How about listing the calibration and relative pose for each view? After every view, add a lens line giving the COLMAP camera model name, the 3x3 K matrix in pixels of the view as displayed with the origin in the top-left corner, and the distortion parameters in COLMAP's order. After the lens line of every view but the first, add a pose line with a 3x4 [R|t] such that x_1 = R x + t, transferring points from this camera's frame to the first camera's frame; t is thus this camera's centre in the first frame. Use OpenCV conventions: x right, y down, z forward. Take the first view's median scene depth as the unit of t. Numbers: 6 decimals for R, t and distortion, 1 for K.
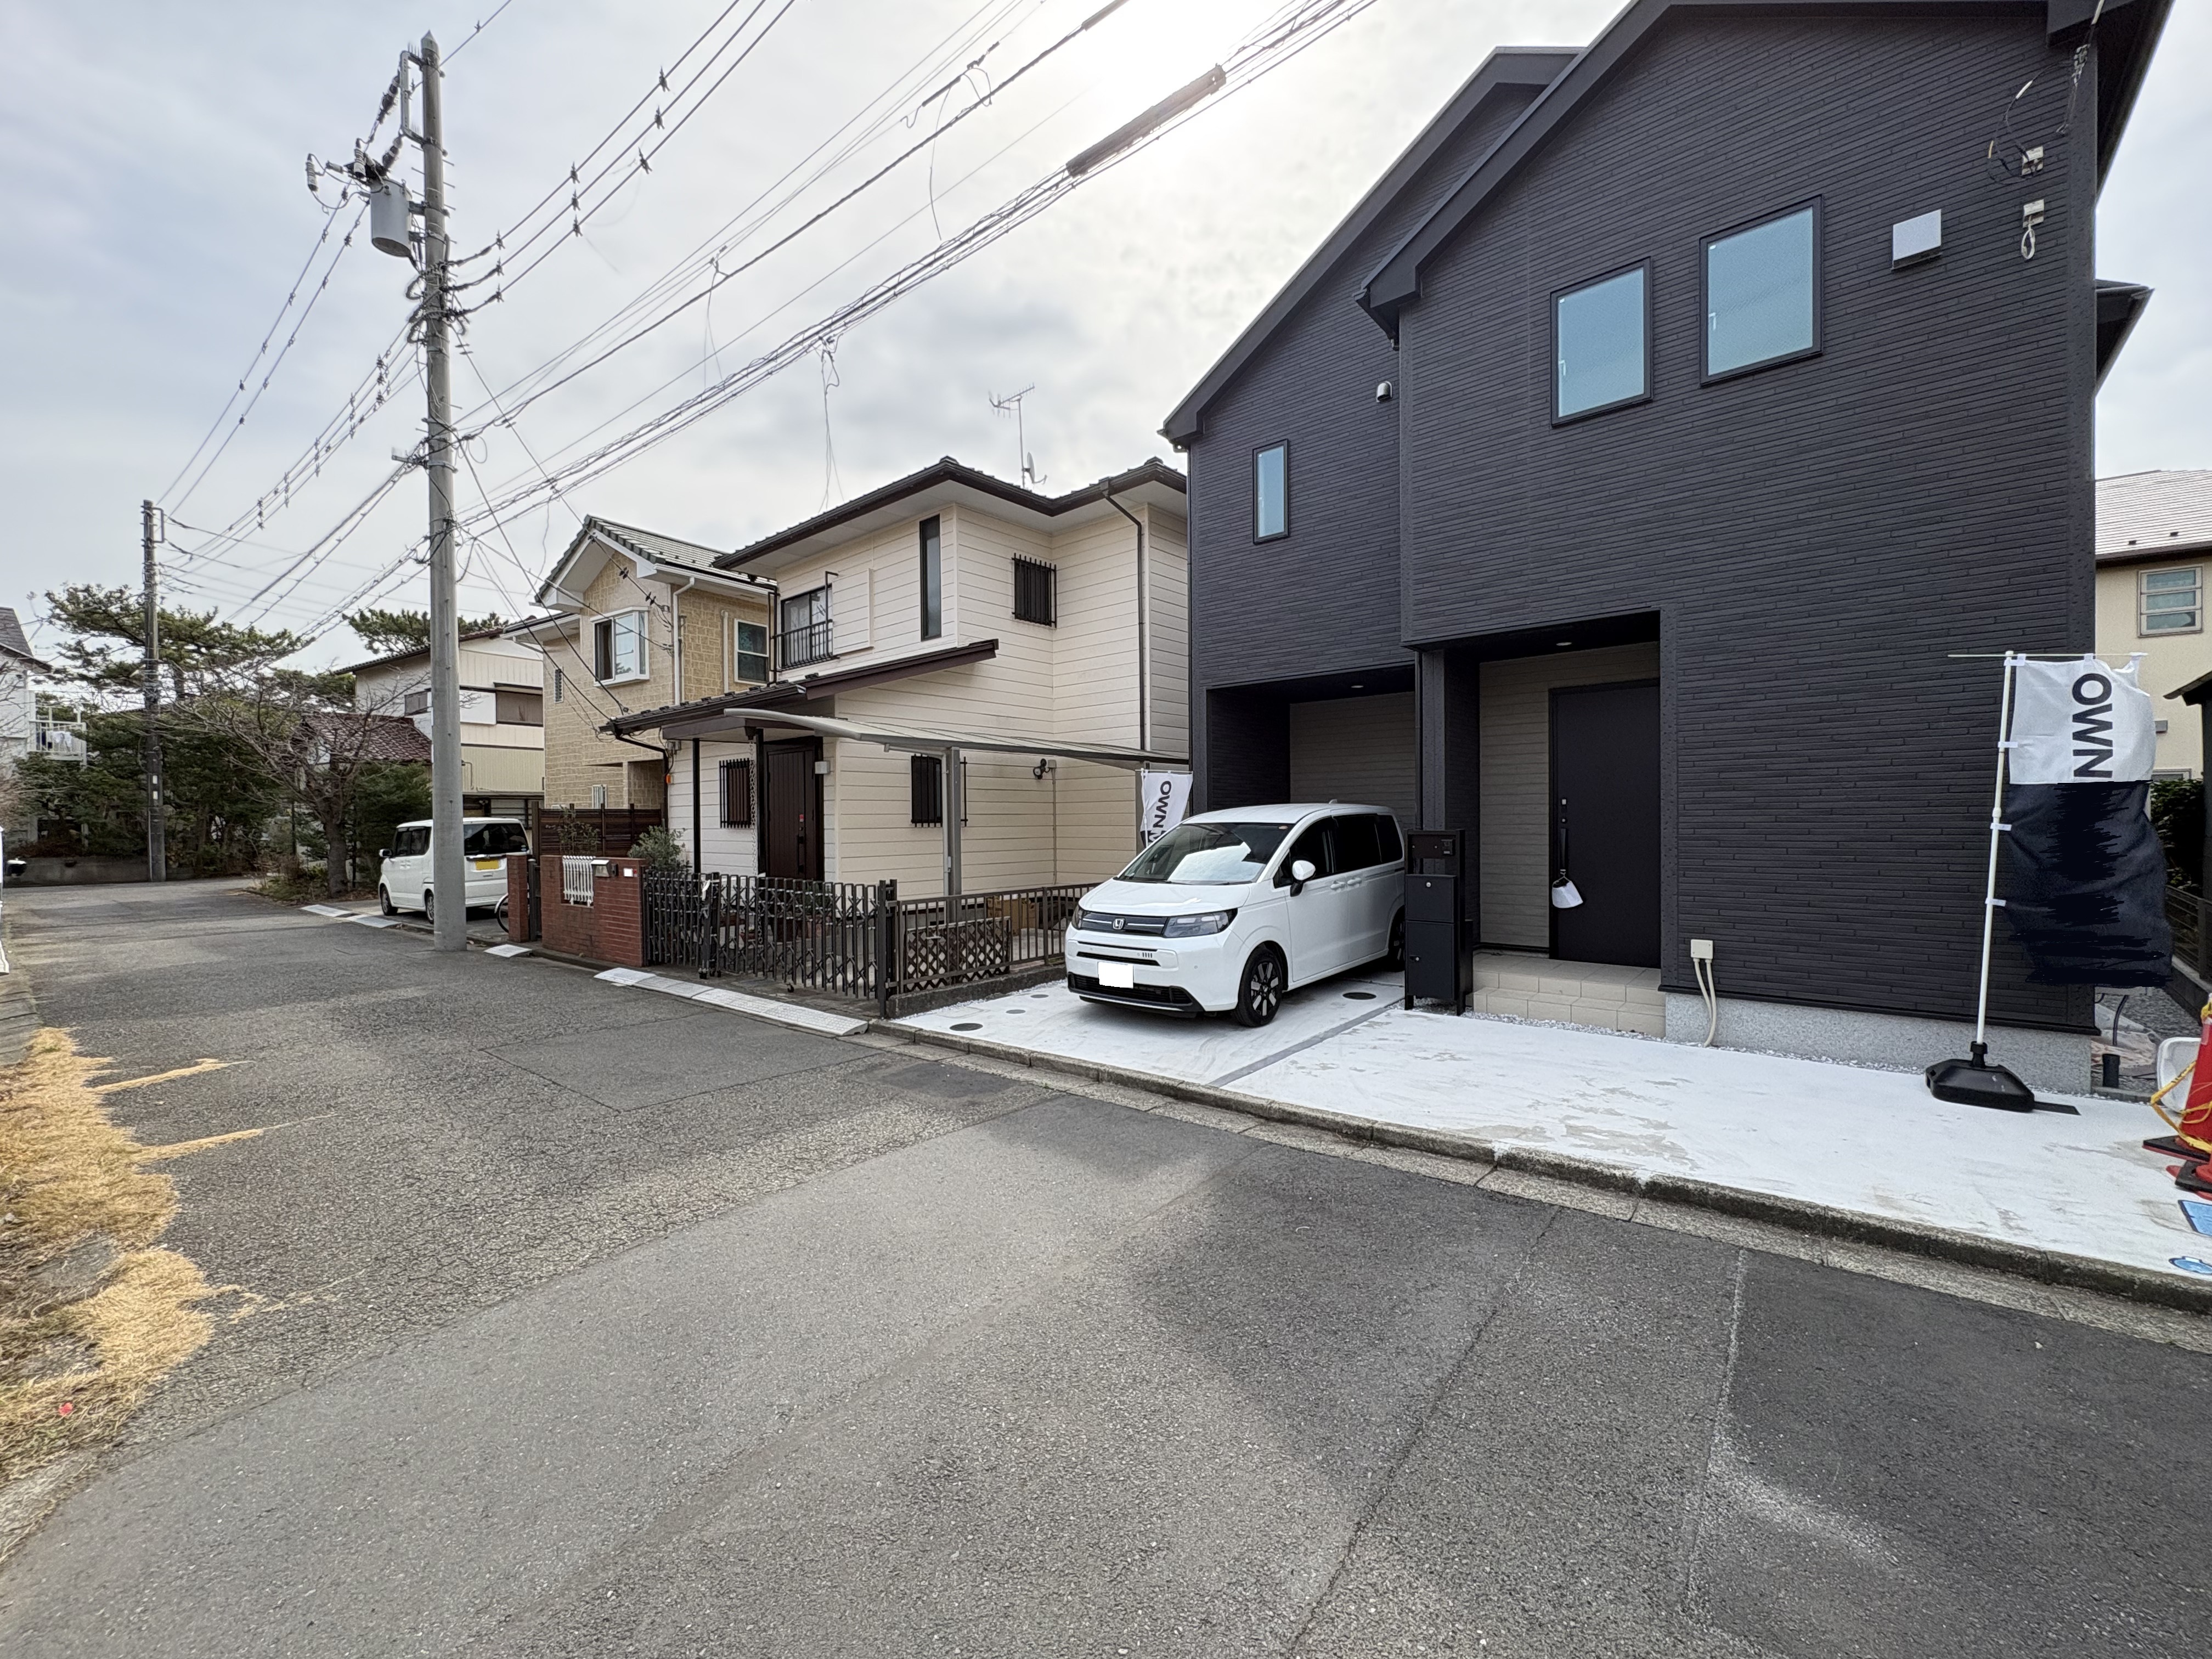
lens RADIAL K [[897.8, 0, 1110.4], [0, 897.8, 822.9], [0, 0, 1]] dist [0.000114, 0.000422]
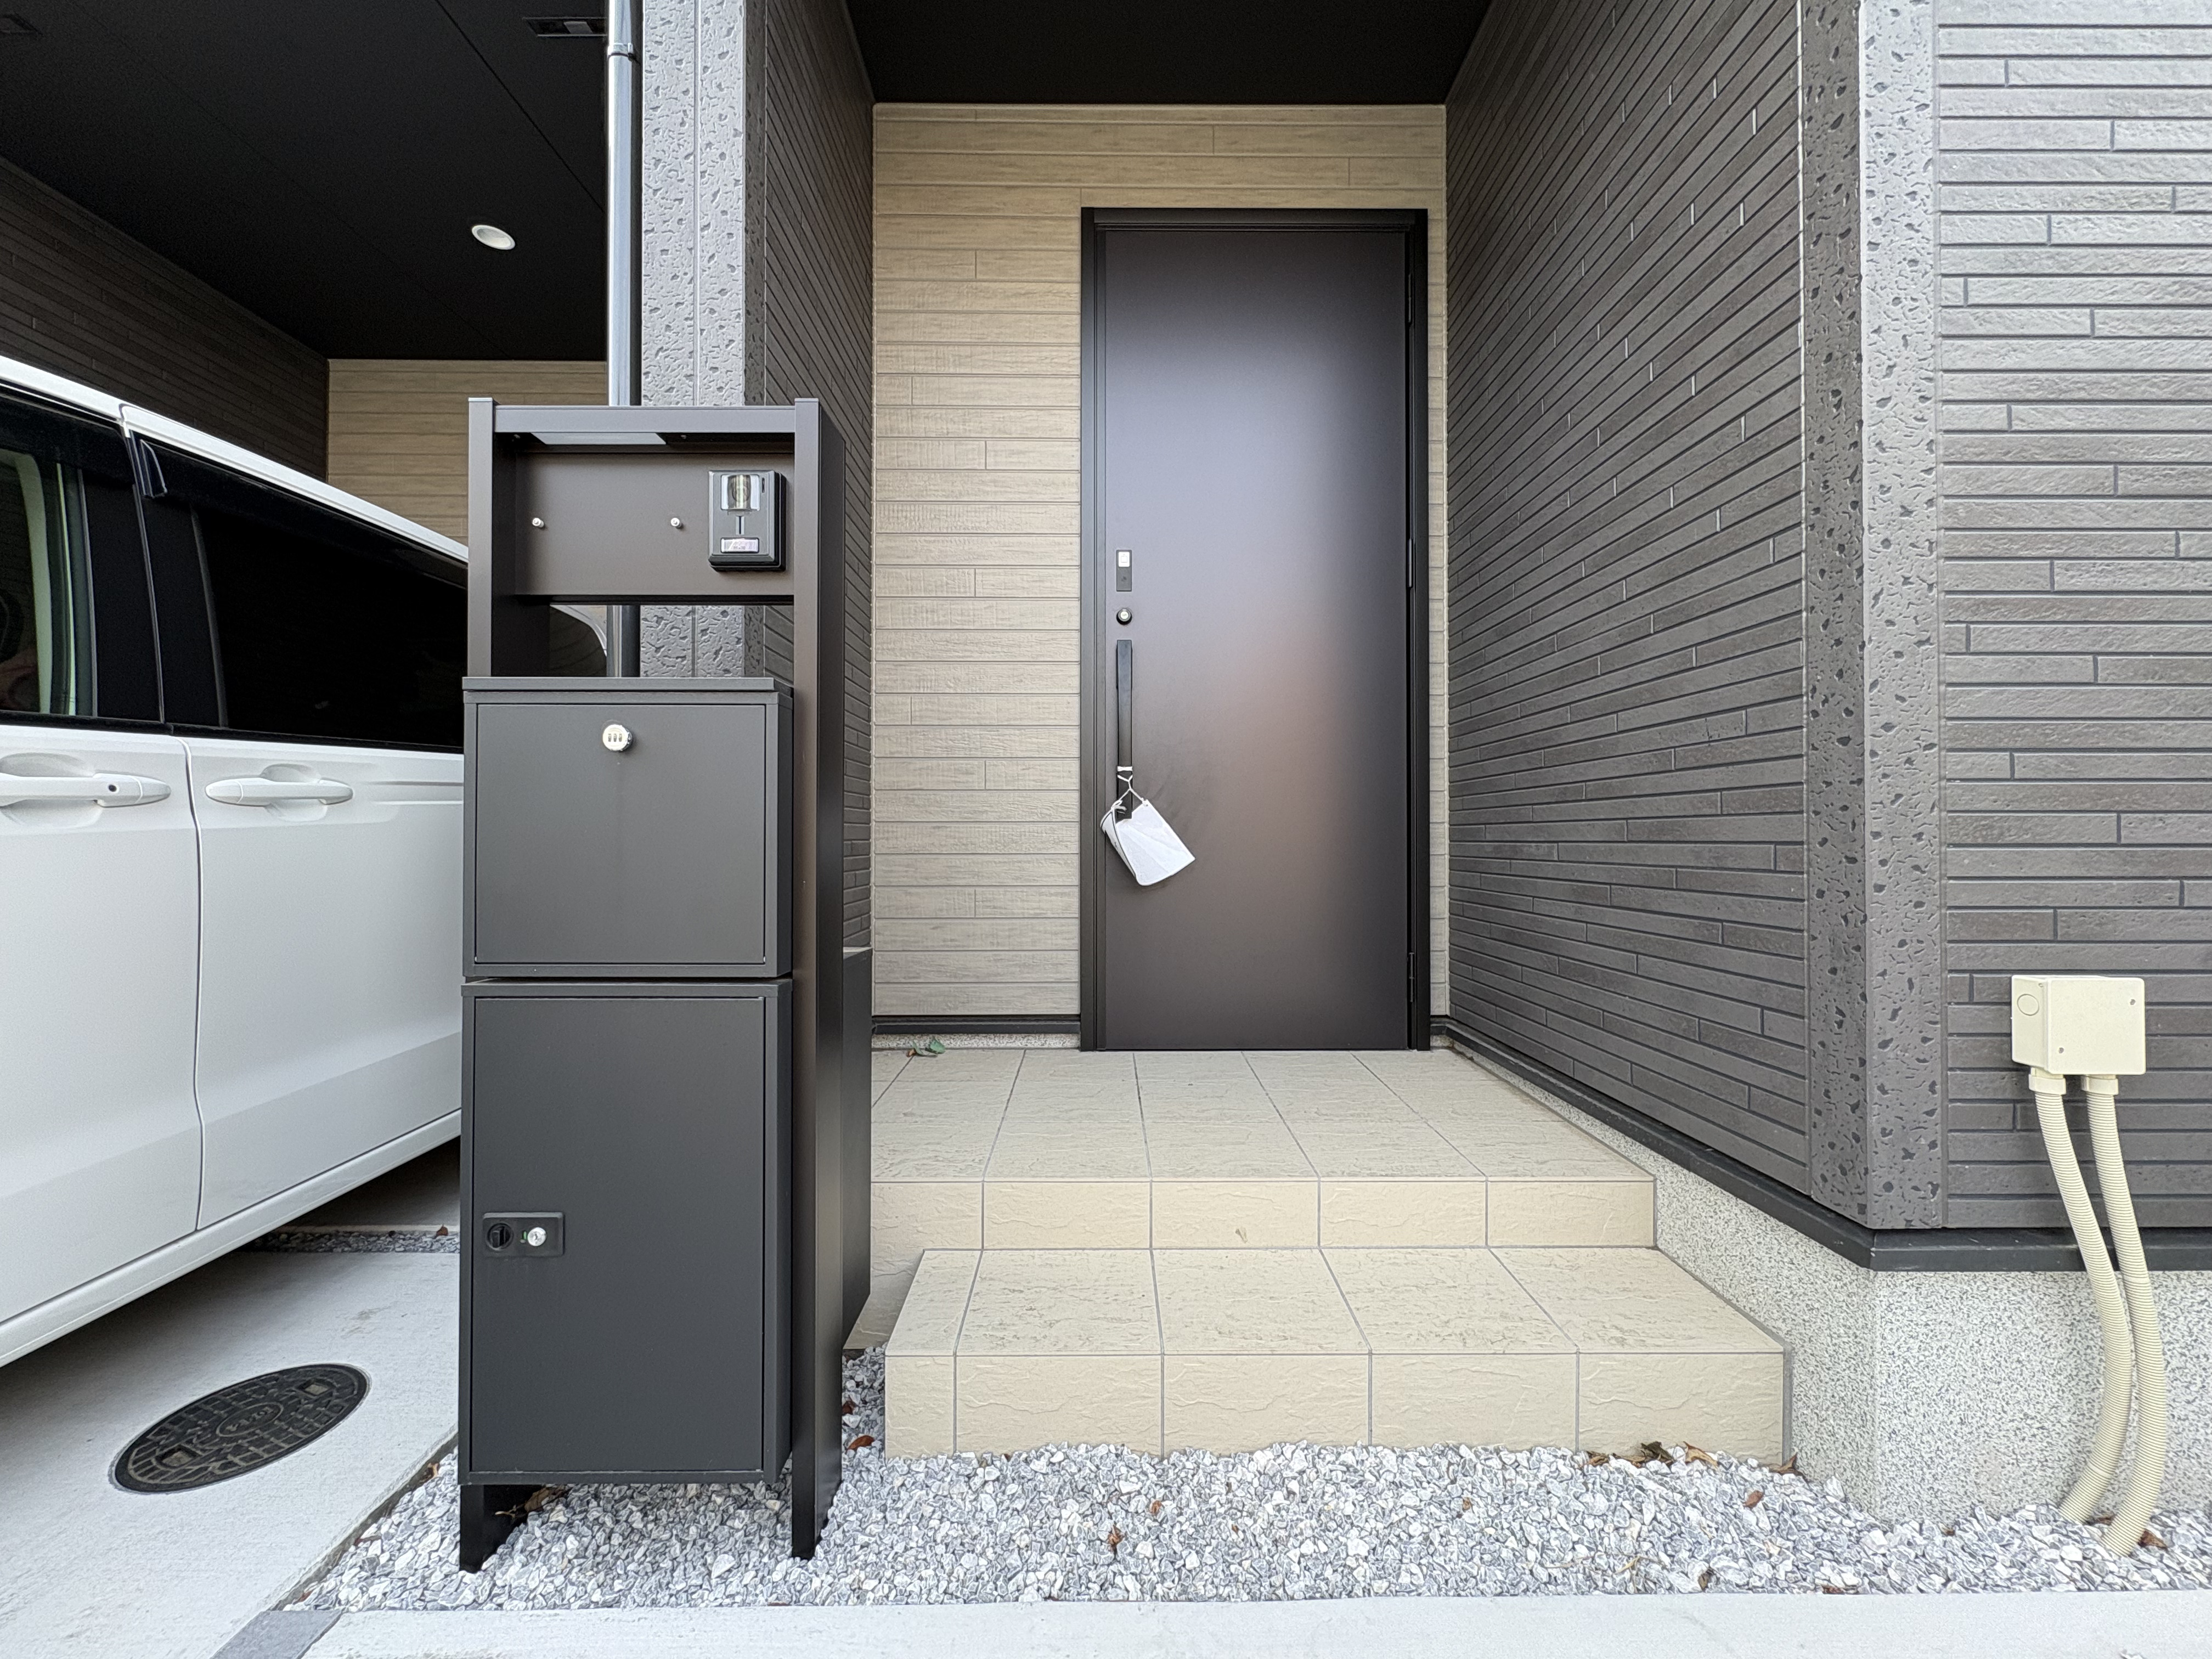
lens RADIAL K [[897.8, 0, 1104.9], [0, 897.8, 827.8], [0, 0, 1]] dist [0.000114, 0.000422]
pose [[0.762002, 0.009835, 0.647500, 0.315657], [-0.001263, 0.999905, -0.013701, 0.084767], [-0.647573, 0.009623, 0.761942, 0.822867]]
